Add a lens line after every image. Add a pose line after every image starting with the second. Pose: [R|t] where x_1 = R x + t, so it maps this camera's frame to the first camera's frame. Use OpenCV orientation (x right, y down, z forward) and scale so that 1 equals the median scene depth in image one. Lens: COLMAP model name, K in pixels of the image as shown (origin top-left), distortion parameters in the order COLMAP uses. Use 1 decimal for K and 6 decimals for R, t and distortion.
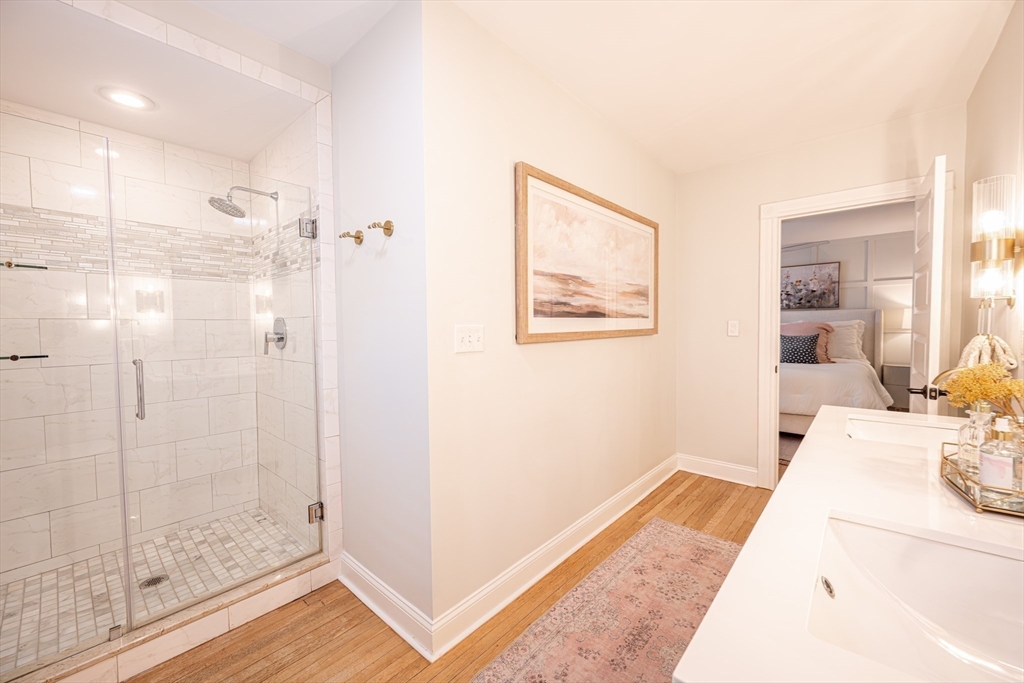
lens RADIAL K [[400.7, 0, 514.1], [0, 400.7, 341.5], [0, 0, 1]] dist [0.000063, 0.000015]
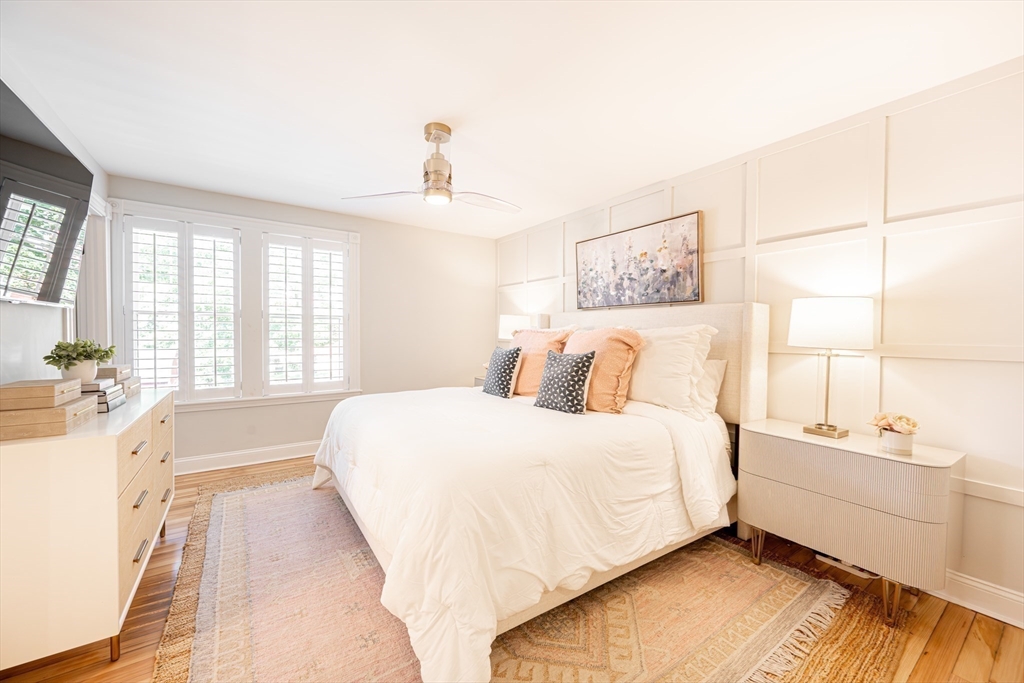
lens RADIAL K [[400.7, 0, 506.1], [0, 400.7, 340.6], [0, 0, 1]] dist [0.000063, 0.000015]
pose [[0.968943, 0.019138, -0.246542, 0.679828], [-0.022494, 0.999689, -0.010802, -0.022471], [0.246258, 0.016012, 0.969072, 0.432279]]
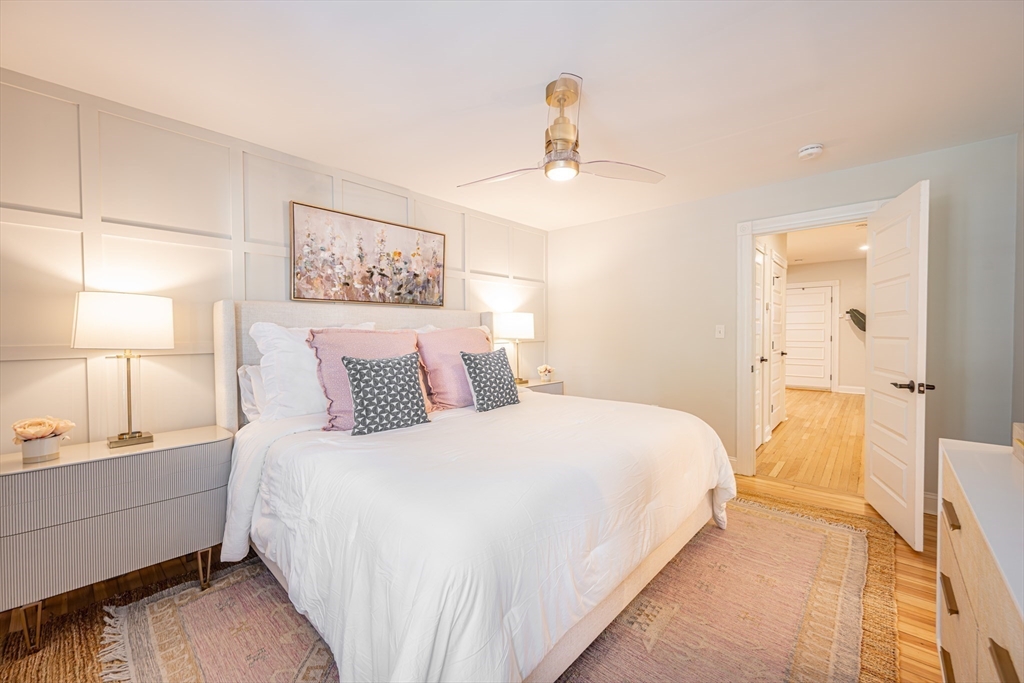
lens RADIAL K [[400.7, 0, 504.4], [0, 400.7, 334.5], [0, 0, 1]] dist [0.000063, 0.000015]
pose [[0.028877, 0.000757, 0.999583, 0.171096], [0.038260, 0.999266, -0.001862, -0.034149], [-0.998850, 0.038298, 0.028827, 0.861659]]
